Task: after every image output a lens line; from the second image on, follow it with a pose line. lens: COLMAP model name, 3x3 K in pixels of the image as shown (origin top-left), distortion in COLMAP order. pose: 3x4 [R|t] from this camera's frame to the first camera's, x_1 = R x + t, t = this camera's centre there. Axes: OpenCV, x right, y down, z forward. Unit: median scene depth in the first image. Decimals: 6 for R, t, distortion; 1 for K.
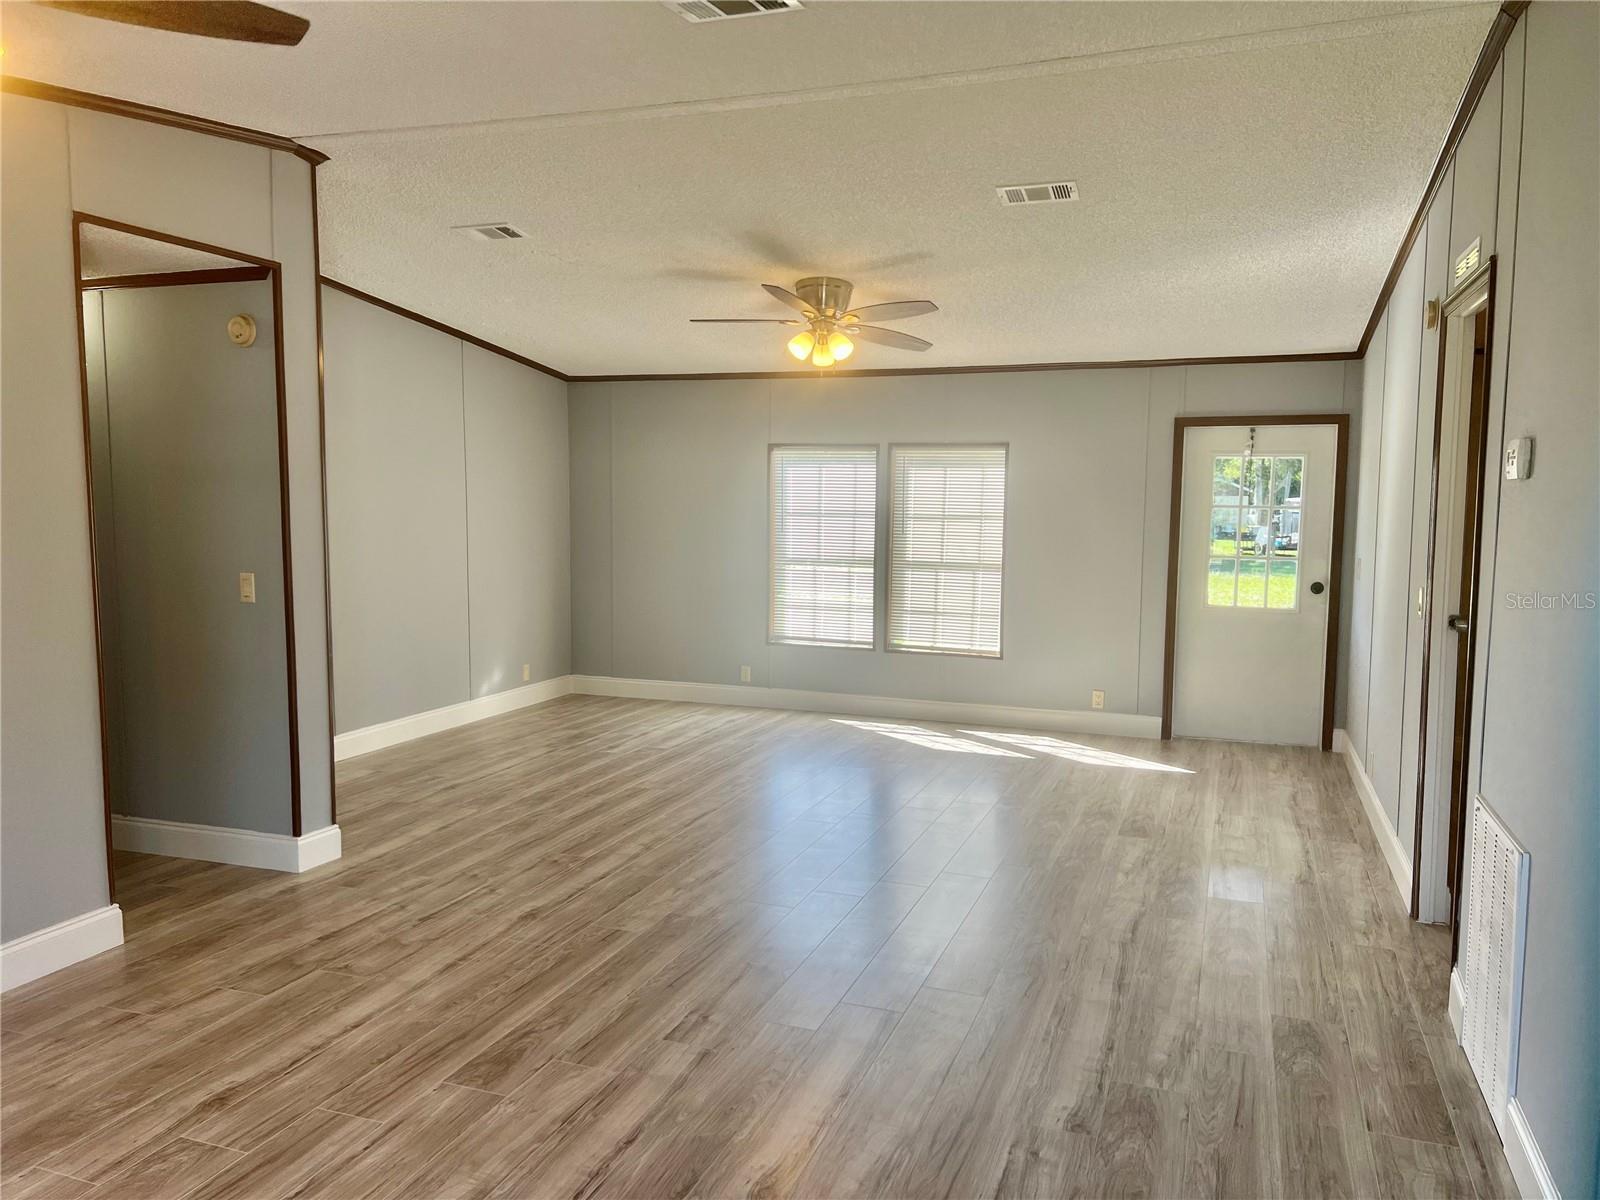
lens RADIAL K [[1214.2, 0, 799.7], [0, 1214.2, 600.1], [0, 0, 1]] dist [0.071654, -0.049904]
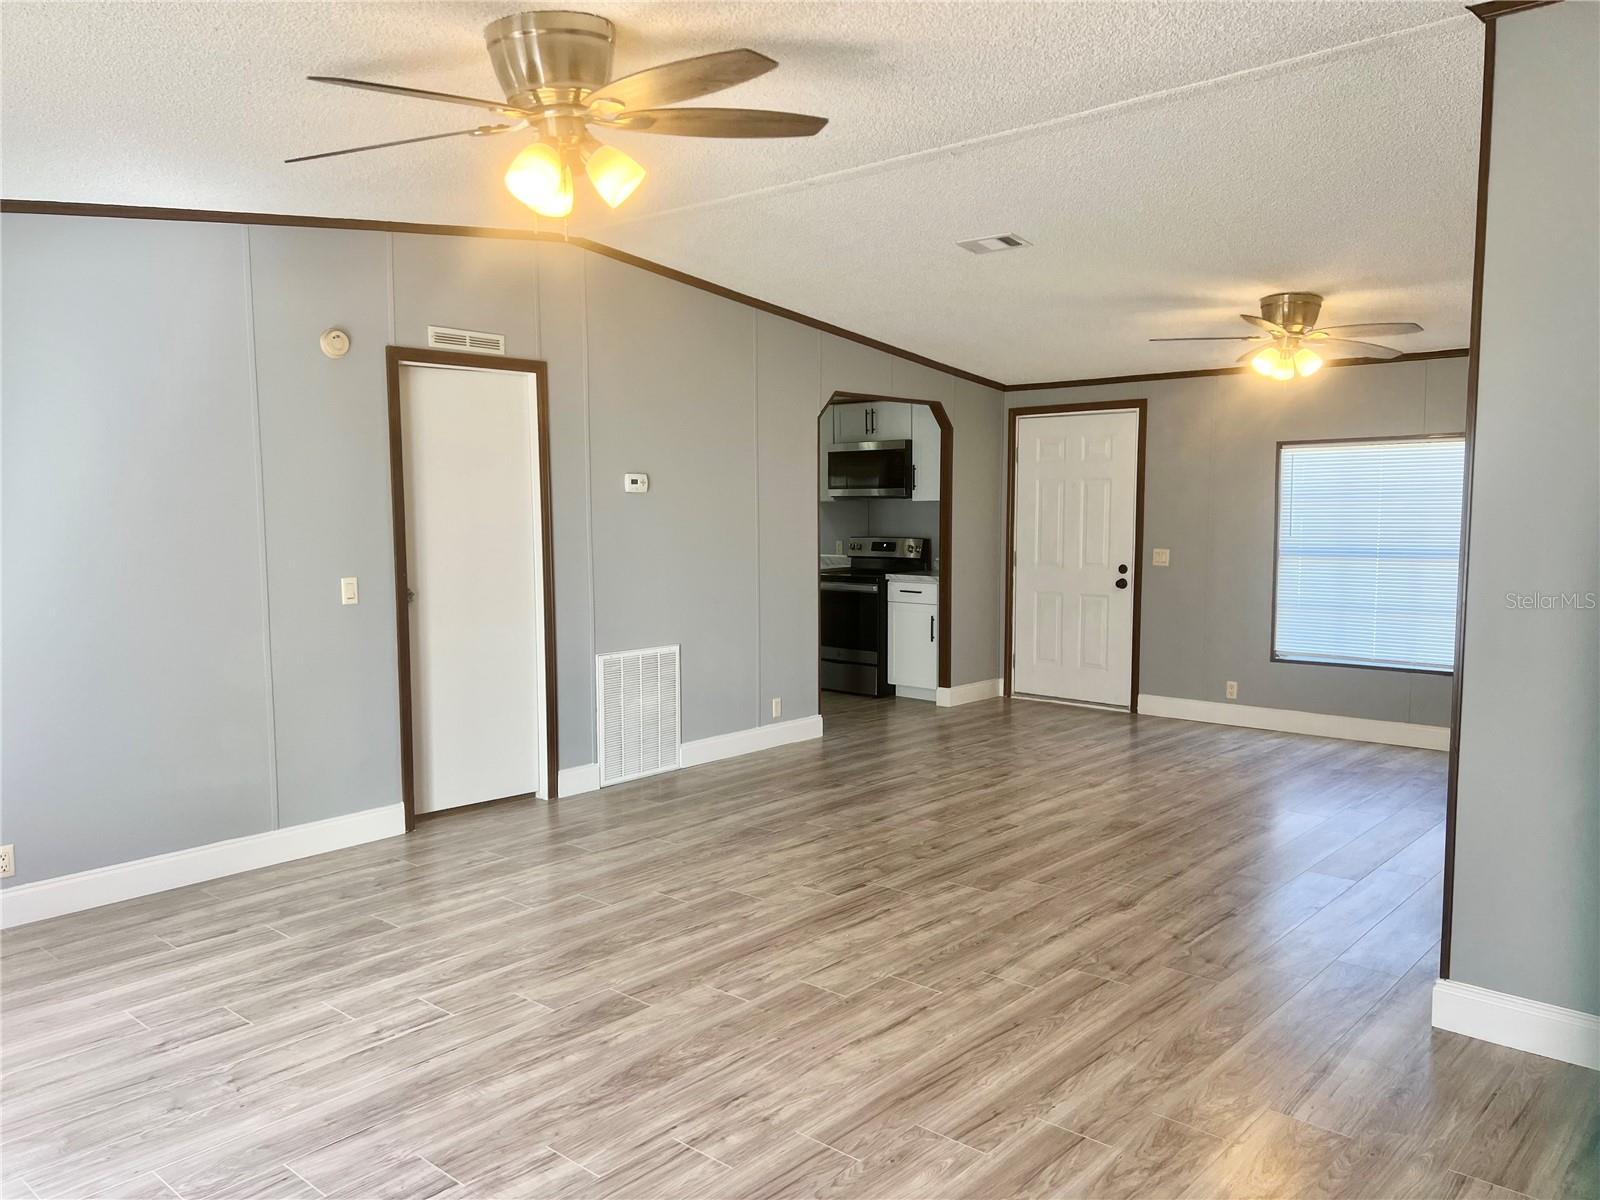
lens RADIAL K [[1214.2, 0, 801.7], [0, 1214.2, 602.9], [0, 0, 1]] dist [0.071654, -0.049904]
pose [[-0.931368, -0.036359, 0.362259, -0.299384], [0.027990, 0.984905, 0.170815, -0.162931], [-0.363002, 0.169231, -0.916292, 1.811742]]
